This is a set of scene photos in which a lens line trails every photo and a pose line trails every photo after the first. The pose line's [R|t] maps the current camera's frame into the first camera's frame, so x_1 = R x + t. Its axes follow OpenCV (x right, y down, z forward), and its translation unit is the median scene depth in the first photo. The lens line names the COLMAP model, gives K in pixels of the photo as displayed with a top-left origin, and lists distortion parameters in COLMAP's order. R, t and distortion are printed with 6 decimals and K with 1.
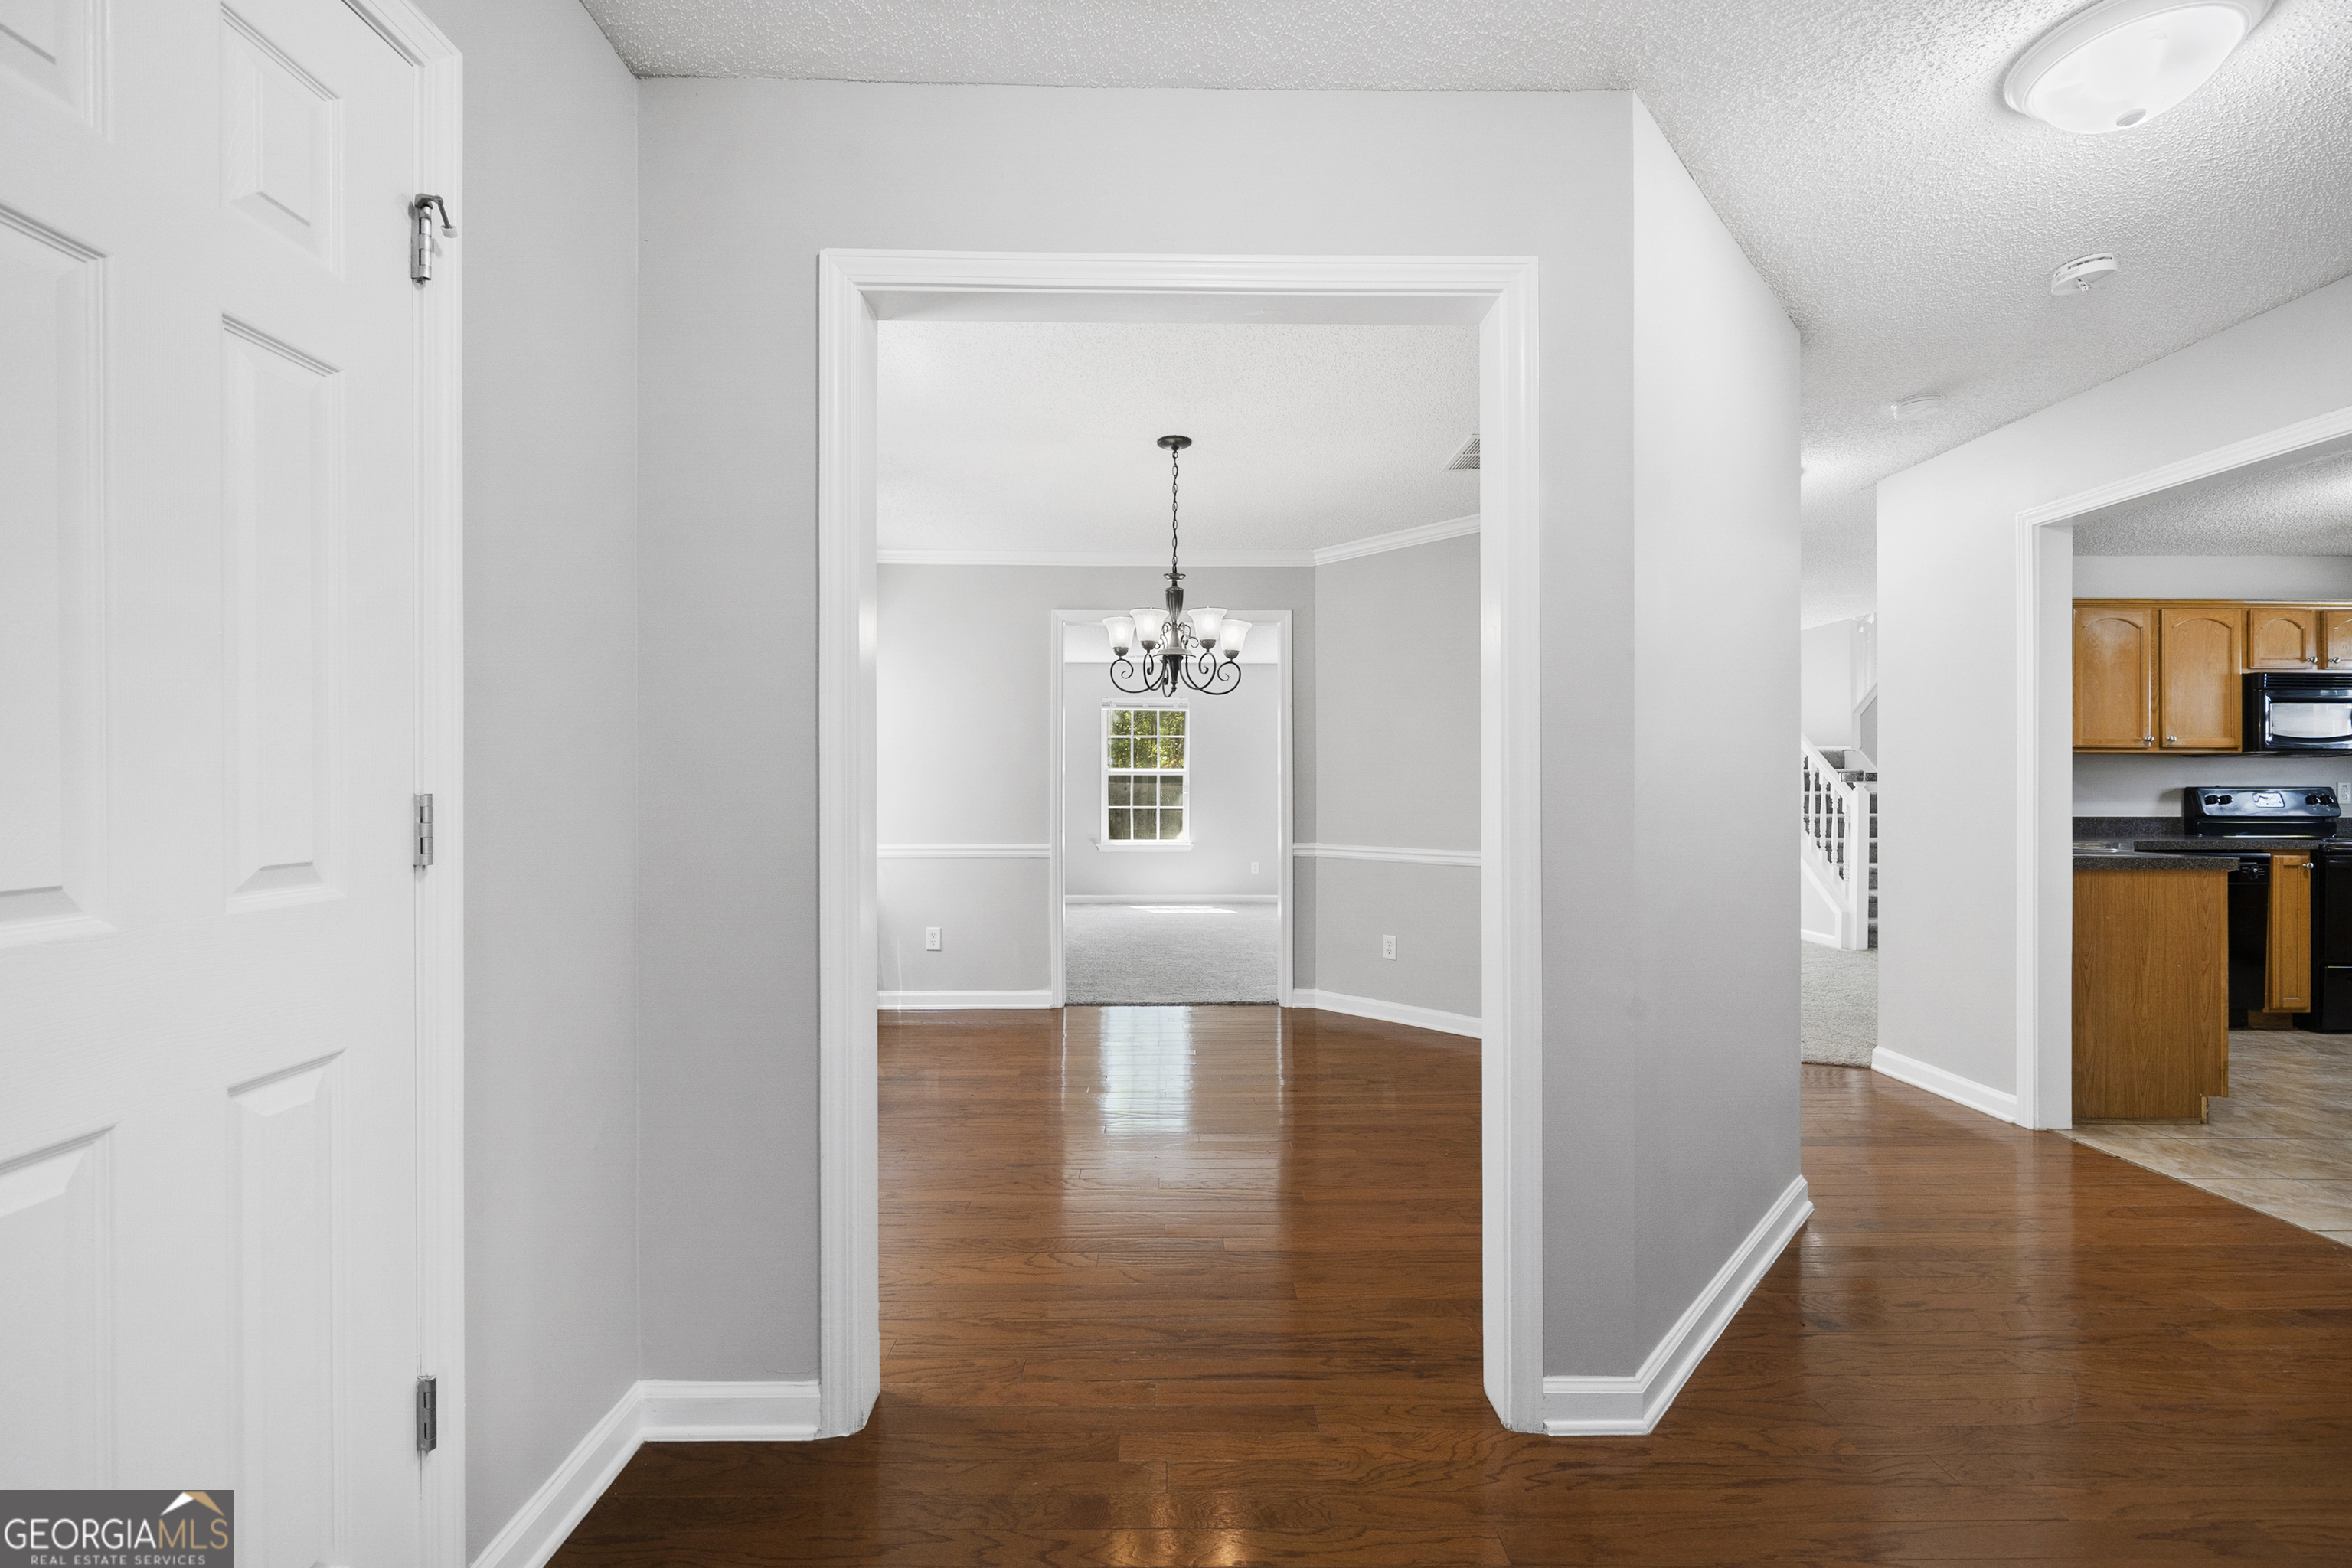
lens RADIAL K [[967.4, 0, 1180.5], [0, 967.4, 786.9], [0, 0, 1]] dist [-0.001944, 0.000303]
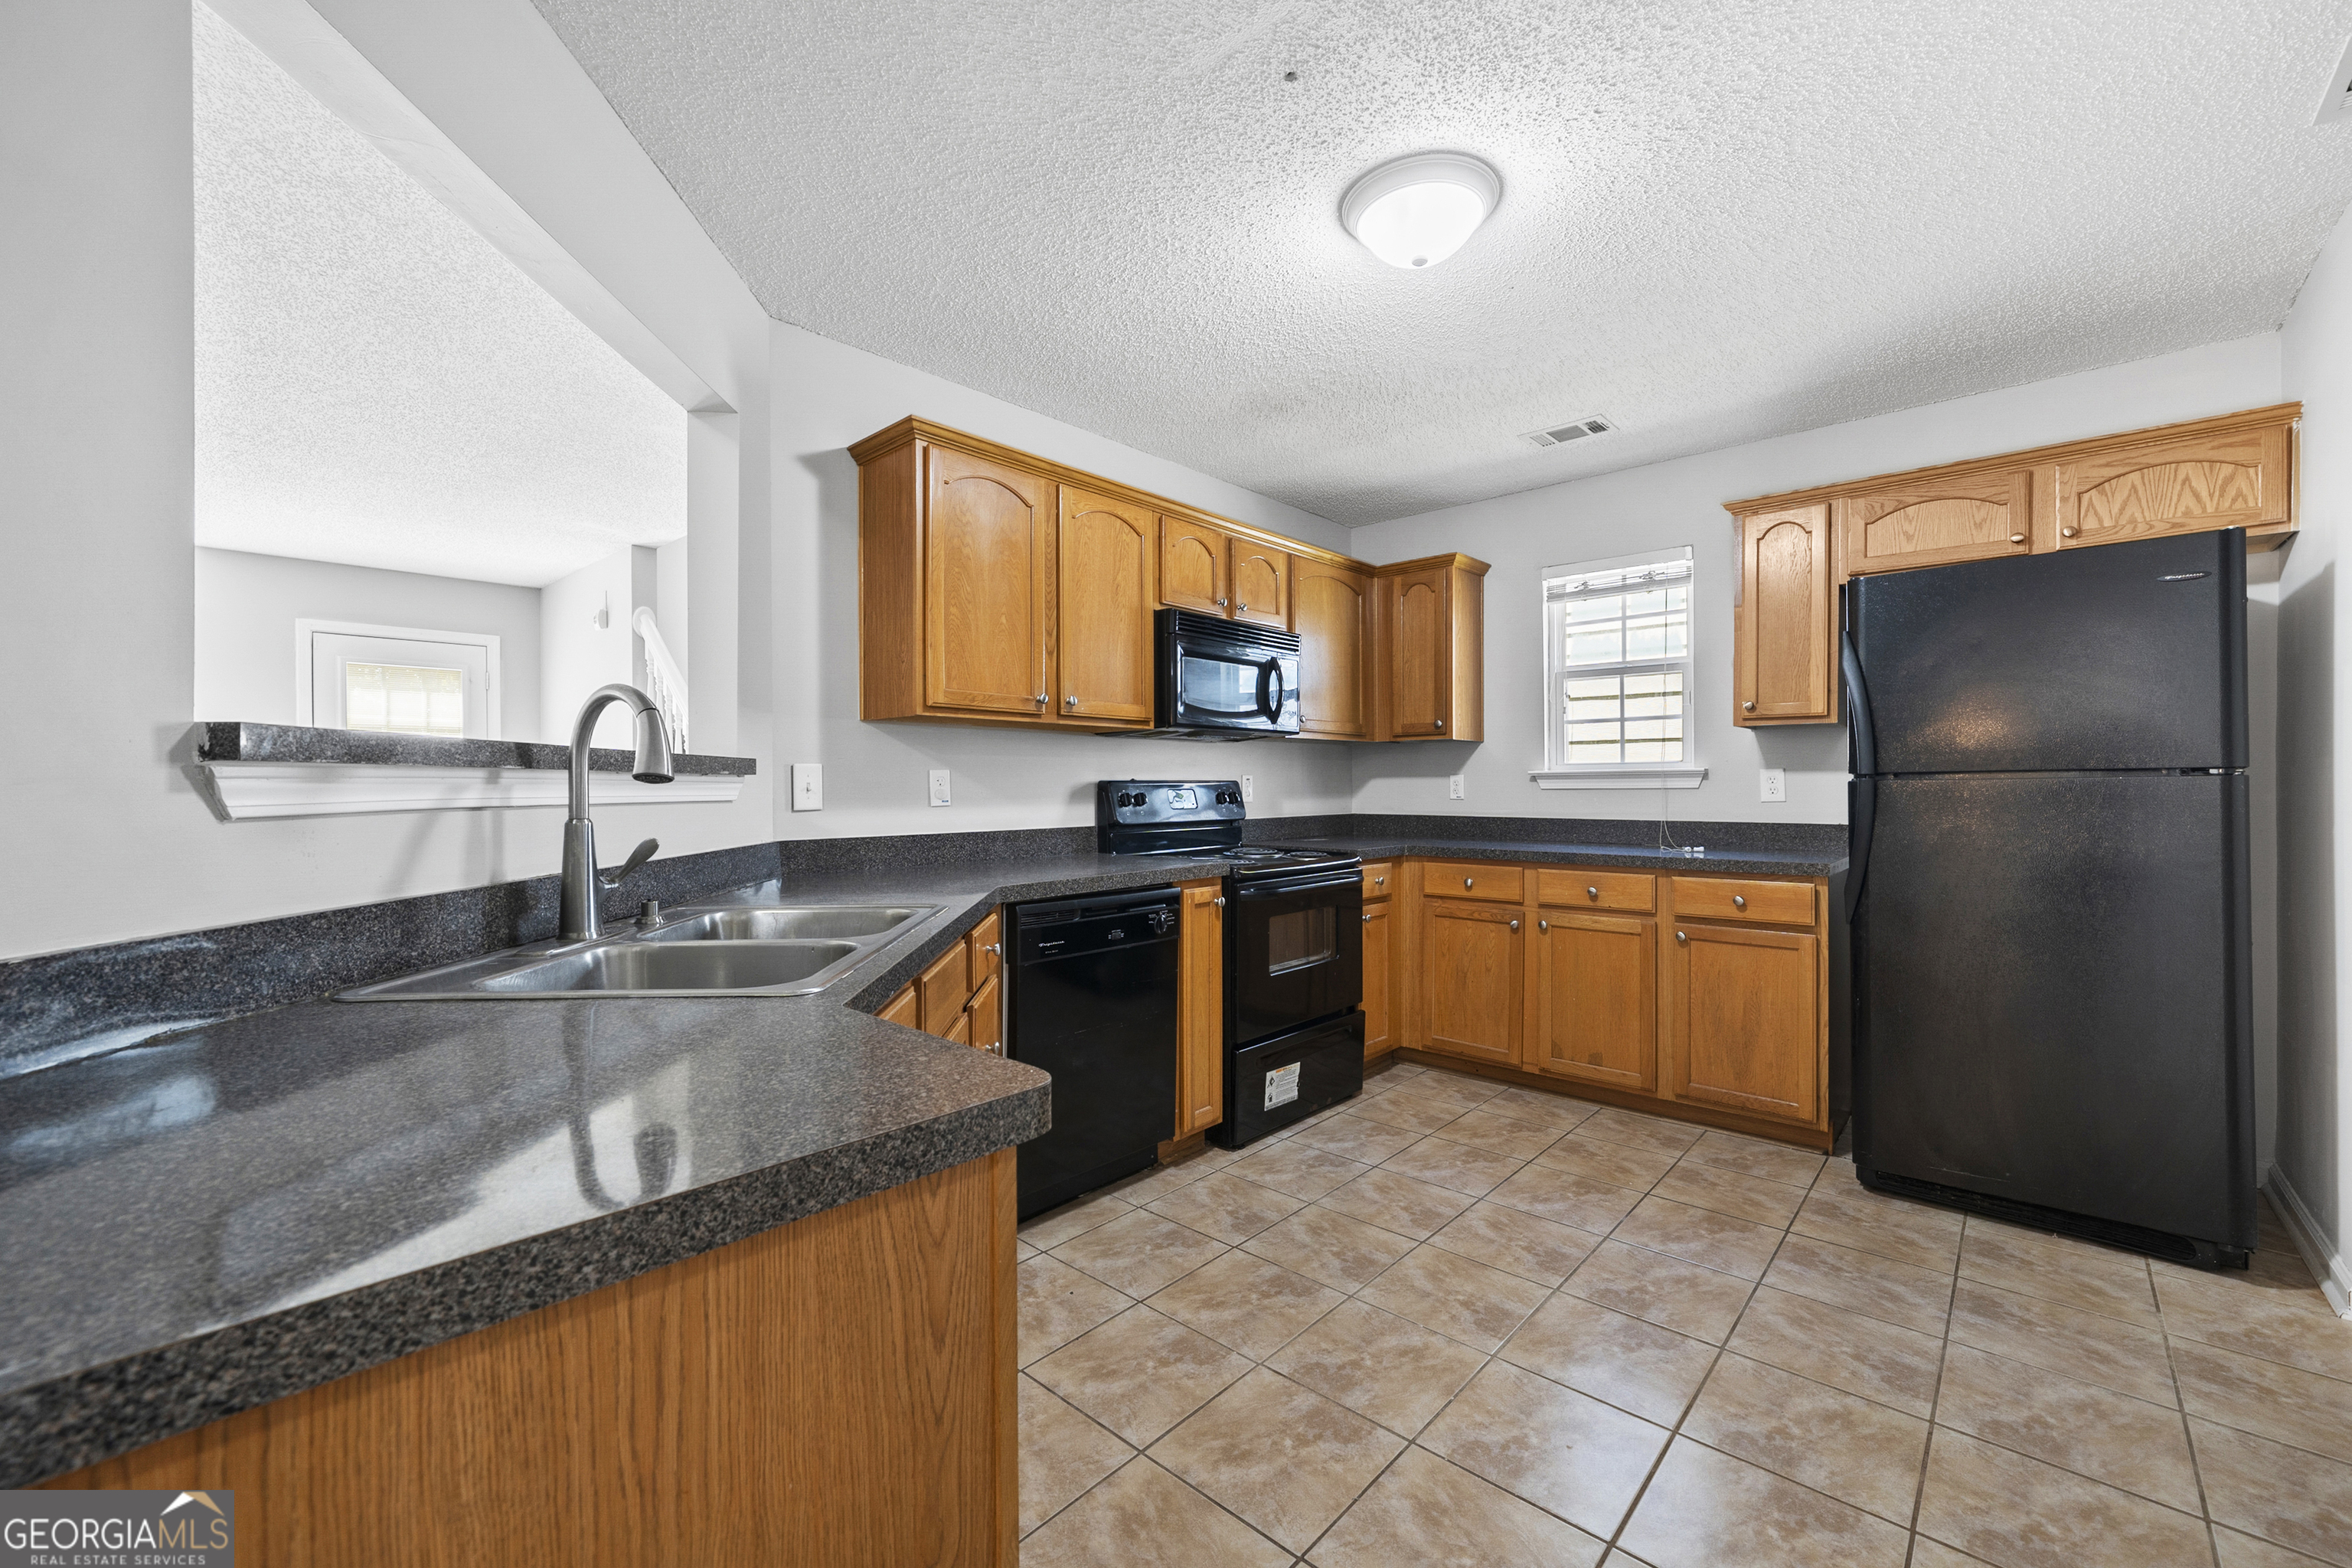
lens RADIAL K [[949.8, 0, 1177.2], [0, 949.8, 790.5], [0, 0, 1]] dist [-0.001065, 0.000025]
pose [[0.679153, -0.008016, 0.733953, 0.634818], [0.002966, 0.999962, 0.008176, 0.001440], [-0.733990, -0.003376, 0.679151, 0.548222]]
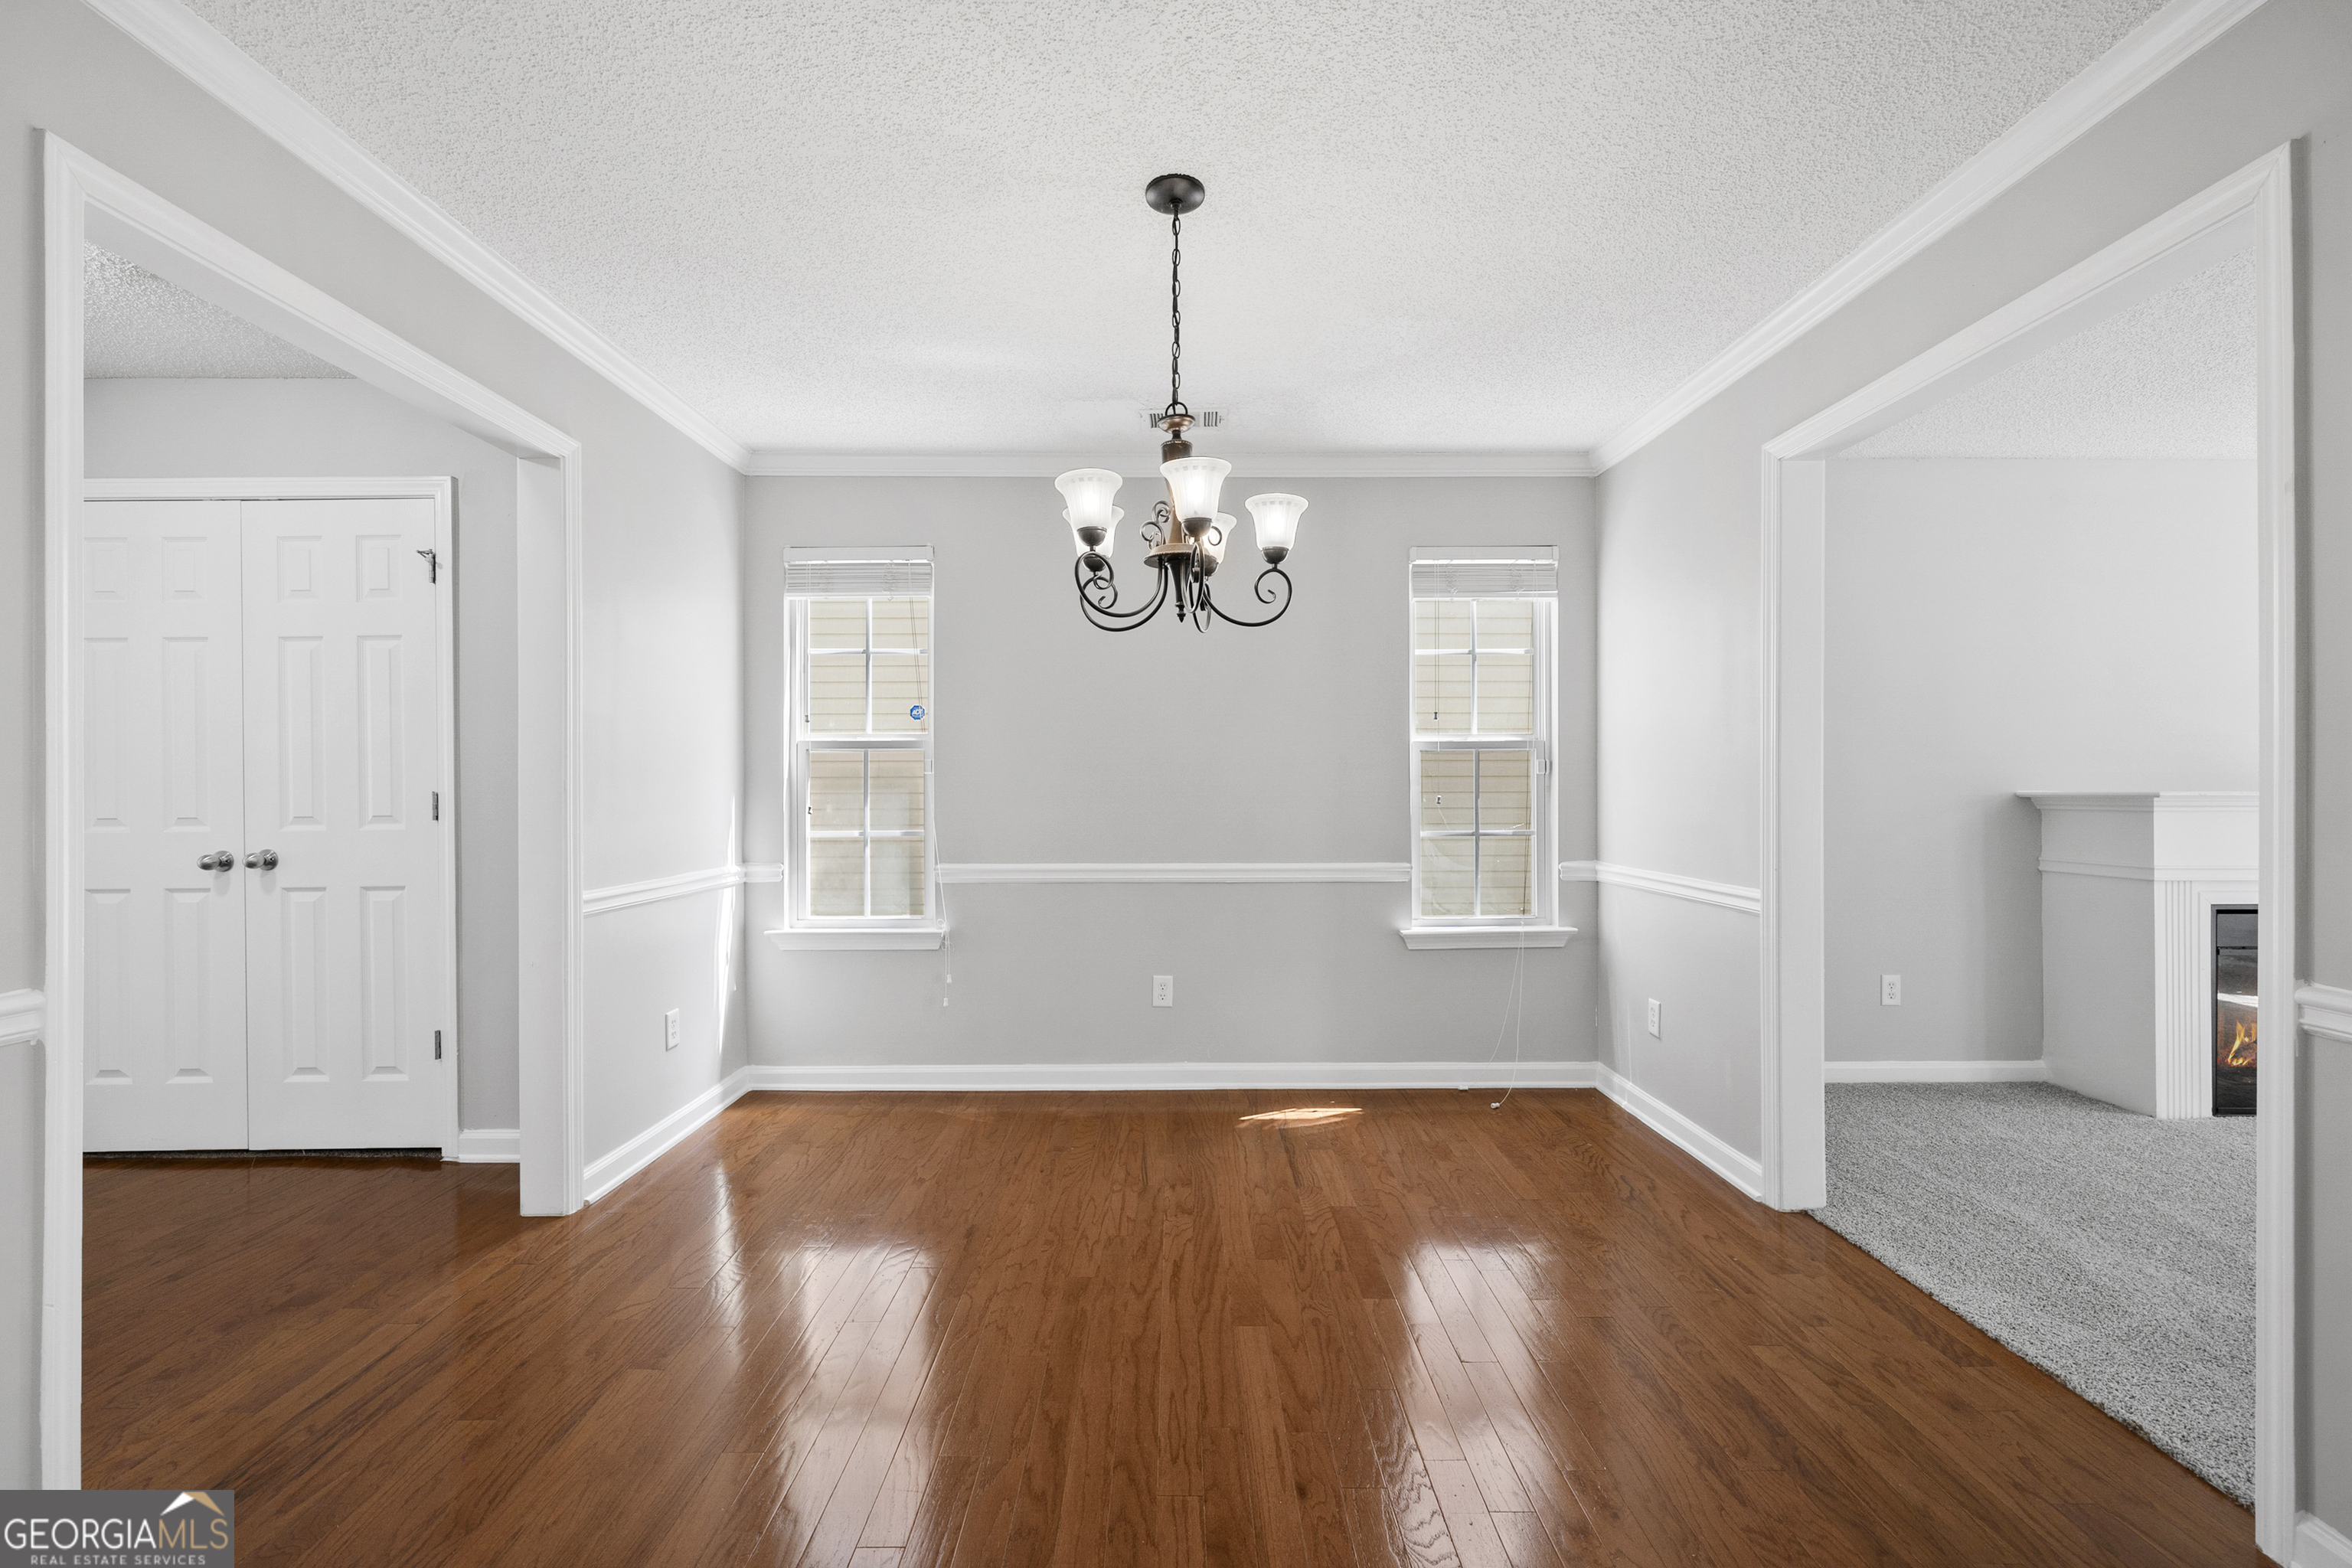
lens RADIAL K [[982.3, 0, 1178.2], [0, 982.3, 775.8], [0, 0, 1]] dist [-0.000100, 0.000124]
pose [[-0.006081, -0.009152, -0.999940, 0.418115], [0.002349, 0.999955, -0.009167, 0.001846], [0.999979, -0.002405, -0.006059, 0.716232]]
